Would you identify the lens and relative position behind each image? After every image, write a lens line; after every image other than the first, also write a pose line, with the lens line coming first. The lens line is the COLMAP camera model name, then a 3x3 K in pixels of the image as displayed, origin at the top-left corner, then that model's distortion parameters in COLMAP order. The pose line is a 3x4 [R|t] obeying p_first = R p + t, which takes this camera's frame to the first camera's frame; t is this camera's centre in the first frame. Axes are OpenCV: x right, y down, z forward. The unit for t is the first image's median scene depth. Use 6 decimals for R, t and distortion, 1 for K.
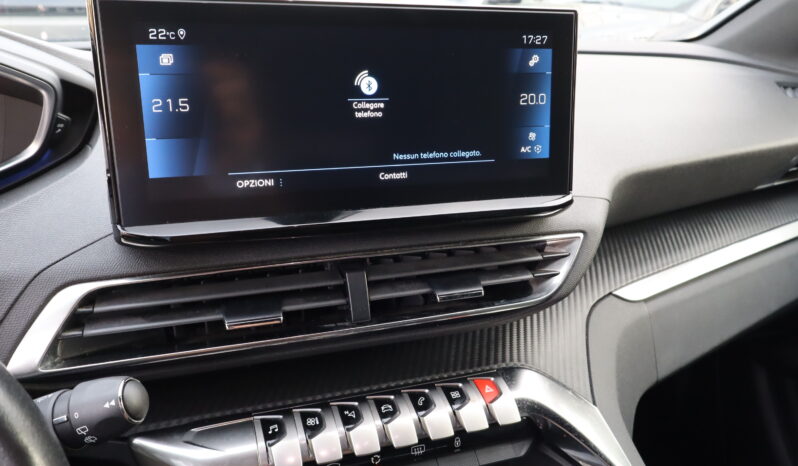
lens RADIAL K [[627.1, 0, 403.8], [0, 627.1, 234.3], [0, 0, 1]] dist [0.001582, -0.001951]
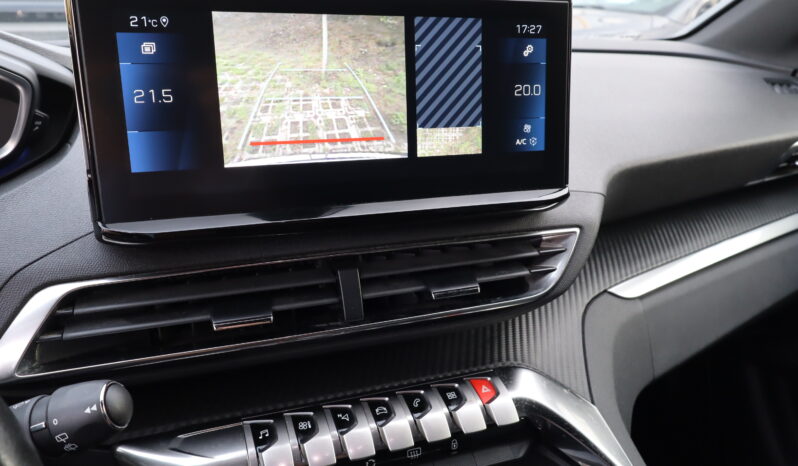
lens RADIAL K [[627.1, 0, 403.2], [0, 627.1, 234.3], [0, 0, 1]] dist [0.001582, -0.001951]
pose [[0.999683, -0.011618, 0.022324, -0.012138], [0.011817, 0.999891, -0.008806, 0.014915], [-0.022220, 0.009067, 0.999712, 0.030707]]
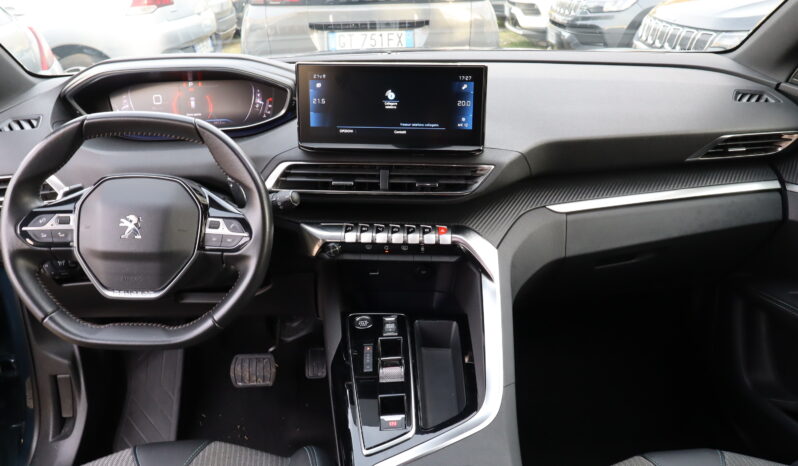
lens RADIAL K [[627.1, 0, 402.6], [0, 627.1, 231.2], [0, 0, 1]] dist [0.001582, -0.001951]
pose [[0.918004, 0.129837, -0.374714, 0.926945], [-0.107403, 0.990972, 0.080243, 0.090603], [0.381750, -0.033418, 0.923661, -1.243359]]
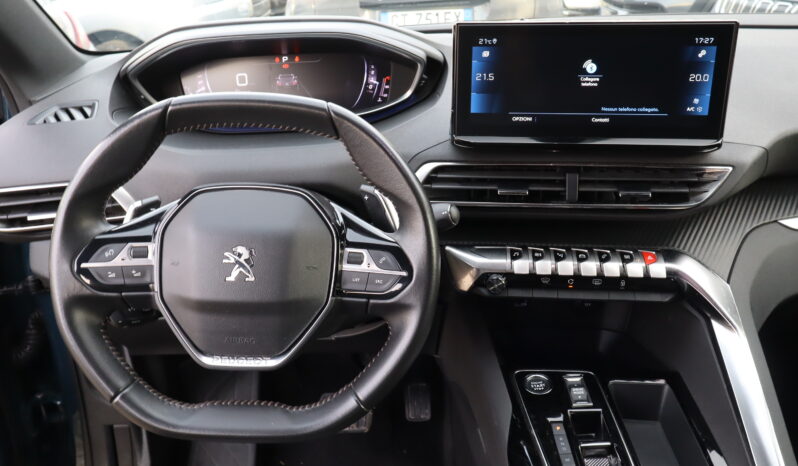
lens RADIAL K [[627.1, 0, 402.2], [0, 627.1, 230.4], [0, 0, 1]] dist [0.001582, -0.001951]
pose [[0.902828, 0.136127, -0.407886, 0.227800], [-0.102961, 0.989410, 0.102306, 0.084963], [0.417493, -0.050368, 0.907283, -0.794190]]
